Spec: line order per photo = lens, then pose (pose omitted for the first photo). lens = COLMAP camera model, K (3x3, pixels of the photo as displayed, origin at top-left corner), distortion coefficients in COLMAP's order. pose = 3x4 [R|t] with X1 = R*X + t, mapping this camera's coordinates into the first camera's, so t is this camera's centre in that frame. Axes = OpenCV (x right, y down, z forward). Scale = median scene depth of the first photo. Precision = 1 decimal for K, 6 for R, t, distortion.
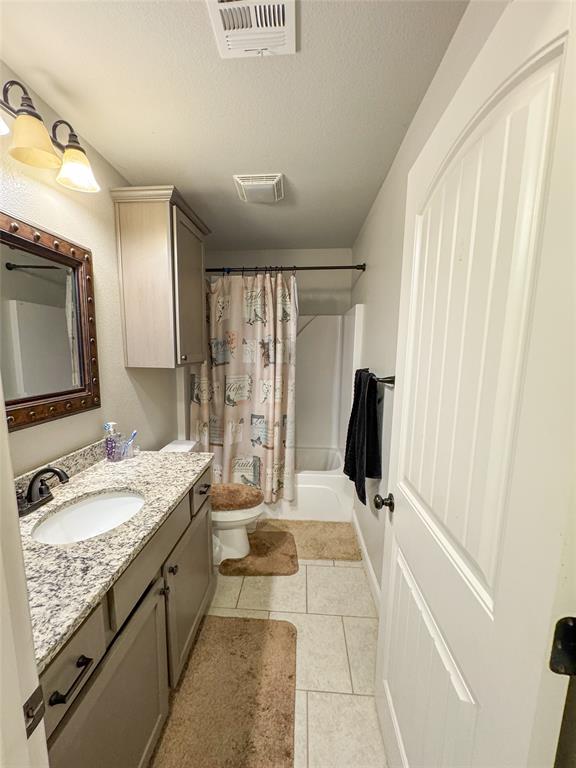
lens RADIAL K [[314.4, 0, 282.9], [0, 314.4, 390.4], [0, 0, 1]] dist [-0.003570, 0.000374]
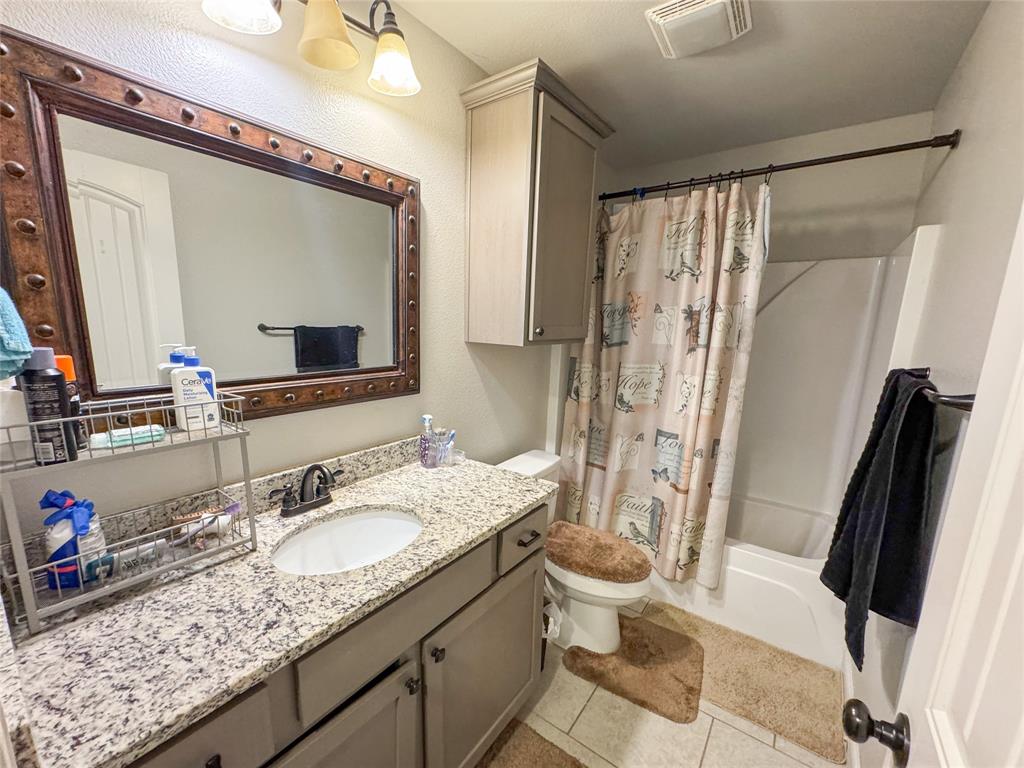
lens RADIAL K [[419.2, 0, 504.1], [0, 419.2, 396.7], [0, 0, 1]] dist [-0.003570, 0.000374]
pose [[0.838206, 0.111093, -0.533919, 0.098600], [-0.089557, 0.993781, 0.066180, -0.017334], [0.537950, -0.007656, 0.842942, 0.198375]]
